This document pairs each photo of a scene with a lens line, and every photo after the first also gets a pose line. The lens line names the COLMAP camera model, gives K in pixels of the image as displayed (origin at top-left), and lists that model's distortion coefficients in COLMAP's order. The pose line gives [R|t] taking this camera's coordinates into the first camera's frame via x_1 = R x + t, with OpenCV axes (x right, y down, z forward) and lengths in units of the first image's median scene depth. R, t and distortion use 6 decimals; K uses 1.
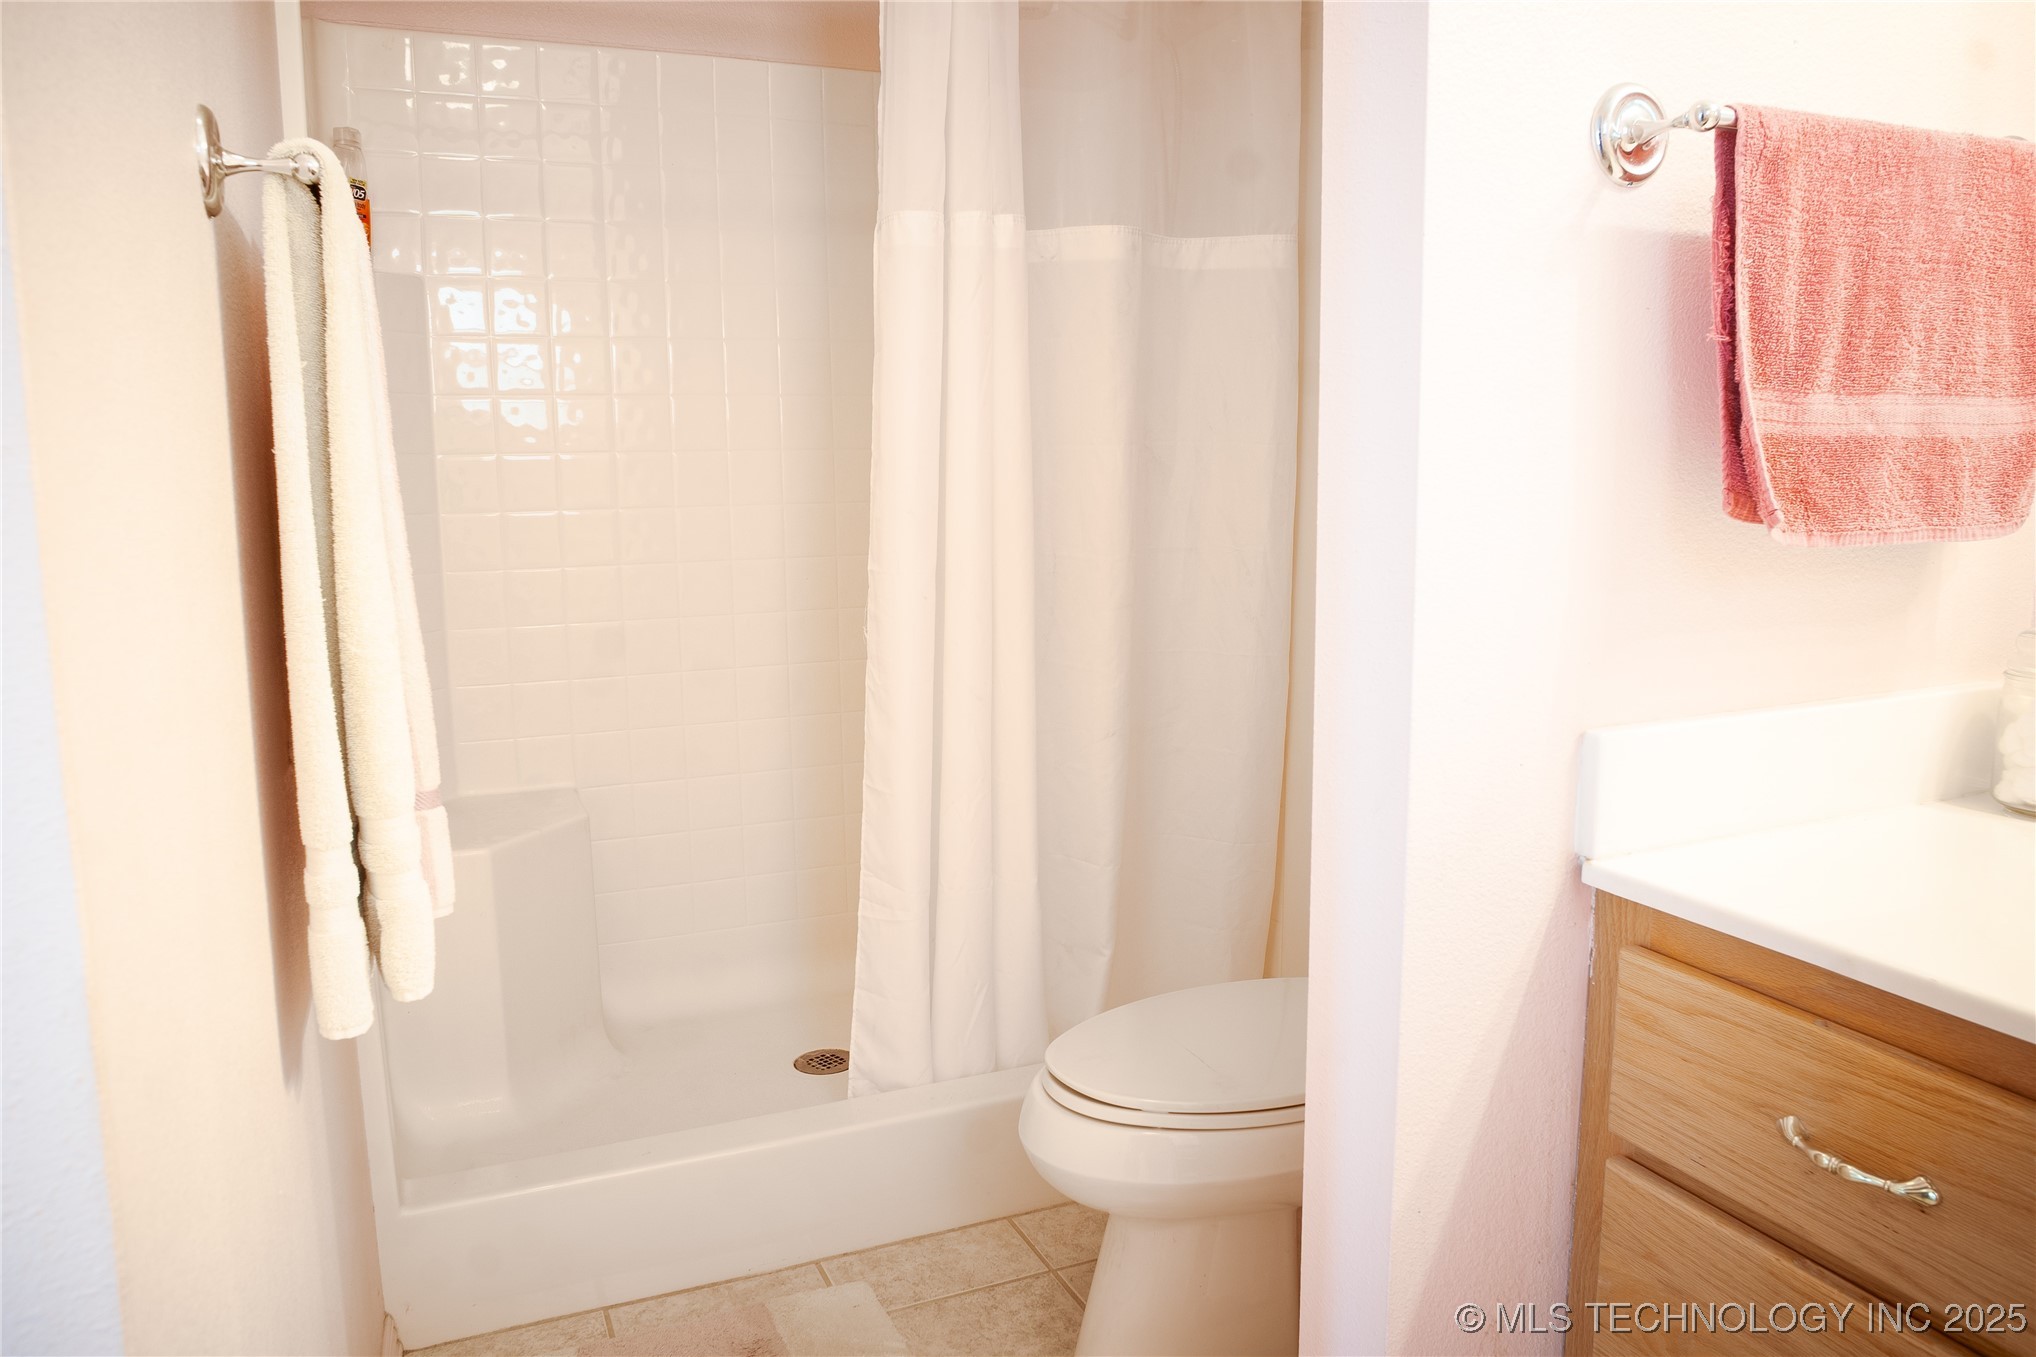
lens RADIAL K [[1422.9, 0, 1015.9], [0, 1422.9, 685.2], [0, 0, 1]] dist [-0.047309, 0.012579]
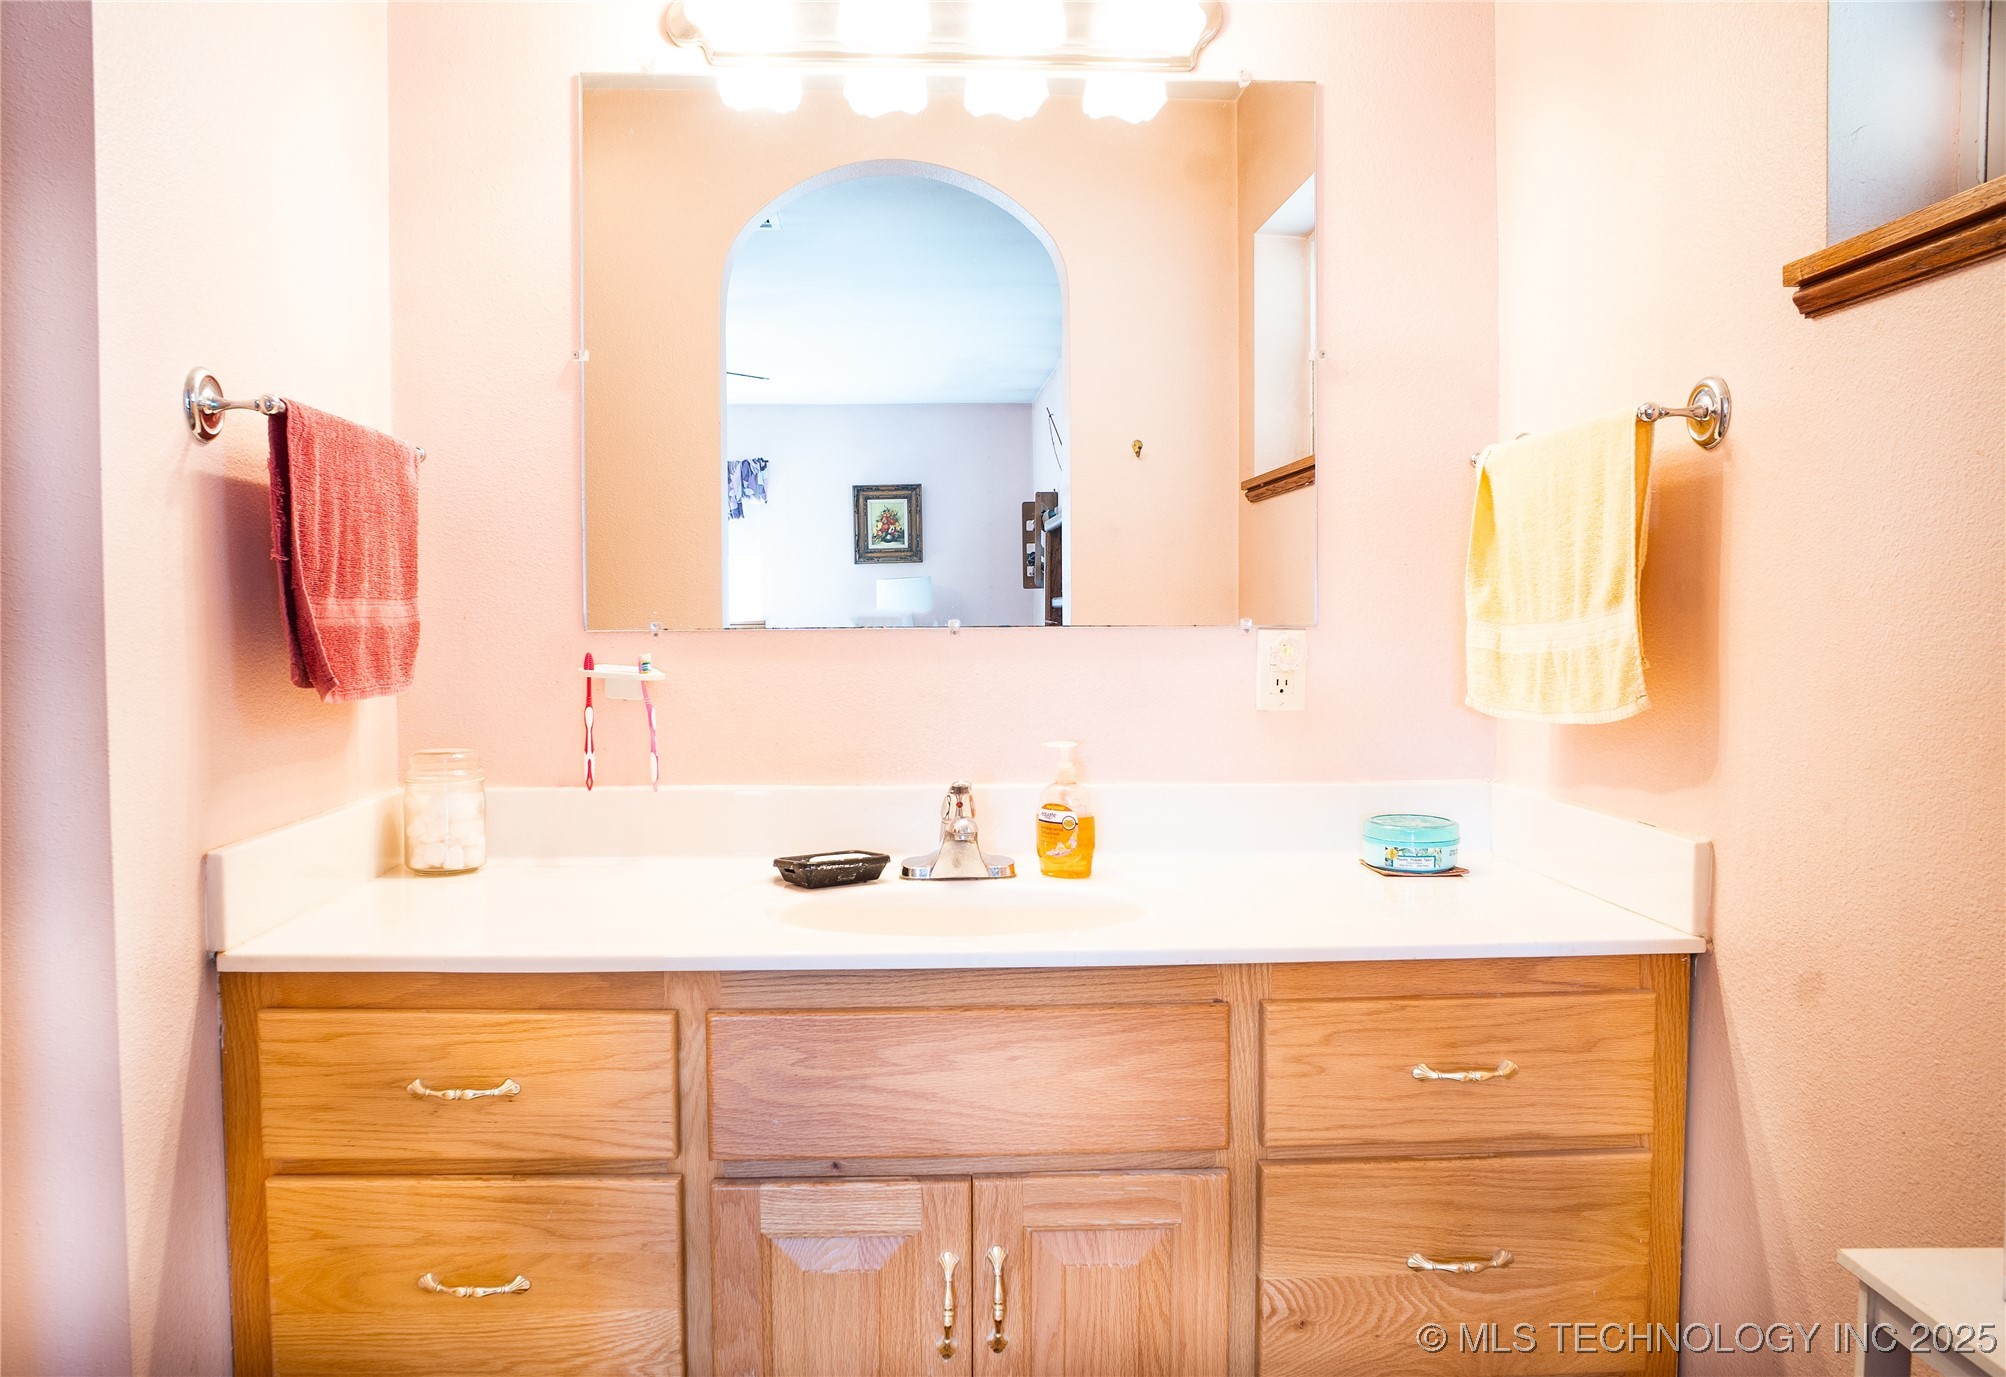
lens RADIAL K [[1419.2, 0, 1000.7], [0, 1419.2, 691.2], [0, 0, 1]] dist [0.003227, 0.000795]
pose [[0.336783, -0.033072, 0.941001, -0.590429], [0.142749, 0.989625, -0.016309, 0.011644], [-0.930699, 0.139819, 0.338009, -0.134524]]
